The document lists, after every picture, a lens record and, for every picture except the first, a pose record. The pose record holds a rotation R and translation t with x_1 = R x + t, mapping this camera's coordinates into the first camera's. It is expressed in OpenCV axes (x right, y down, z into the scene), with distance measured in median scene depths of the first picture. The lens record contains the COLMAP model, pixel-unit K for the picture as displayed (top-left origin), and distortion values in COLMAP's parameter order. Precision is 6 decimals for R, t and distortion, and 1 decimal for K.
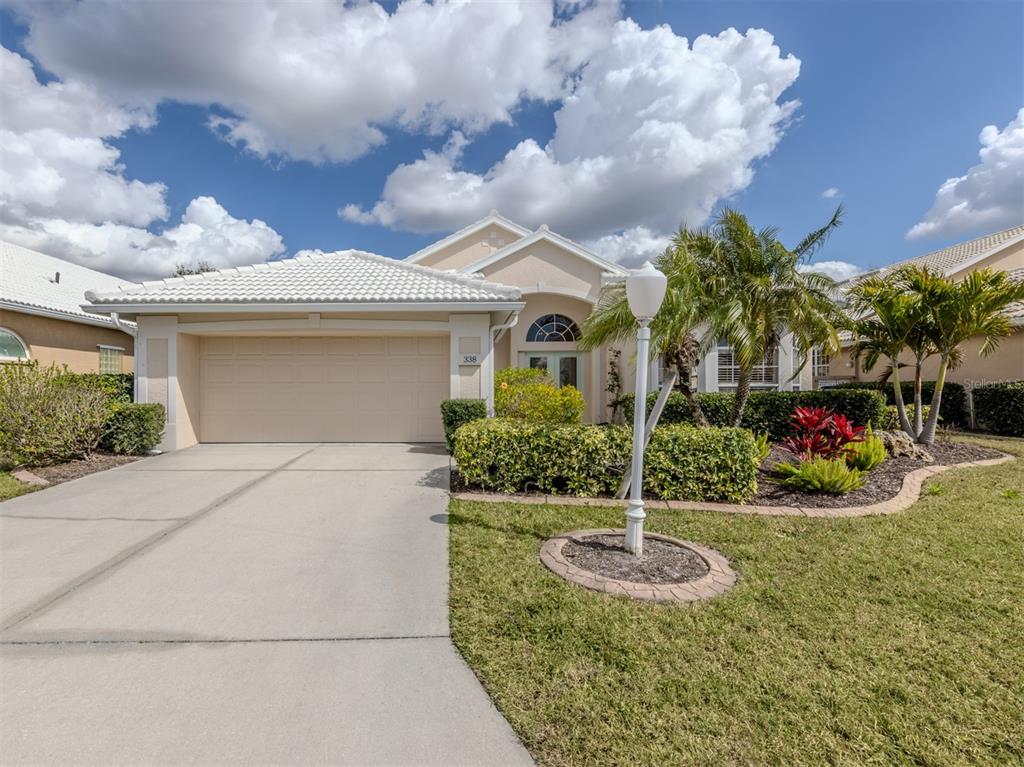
lens RADIAL K [[644.4, 0, 512.5], [0, 644.4, 383.7], [0, 0, 1]] dist [0.001462, 0.000081]
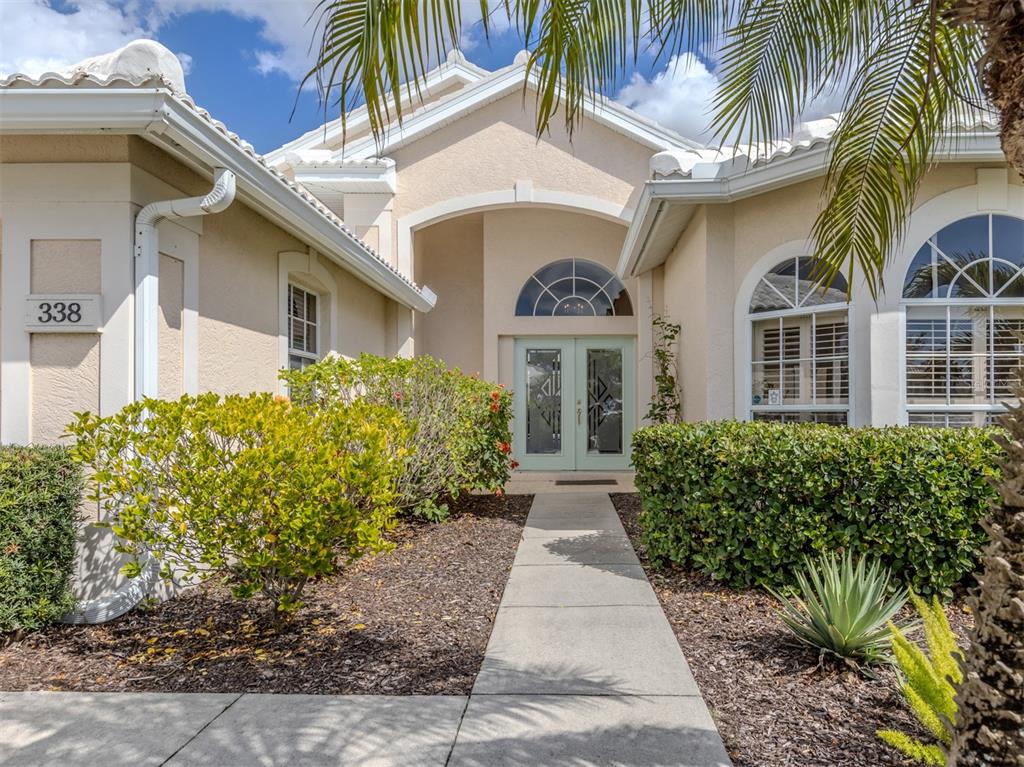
lens RADIAL K [[1088.2, 0, 511.9], [0, 1088.2, 385.0], [0, 0, 1]] dist [-0.025214, 0.000000]
pose [[0.998684, 0.006627, -0.050864, 0.078078], [-0.007499, 0.999828, -0.016975, 0.001409], [0.050742, 0.017335, 0.998561, 0.230972]]
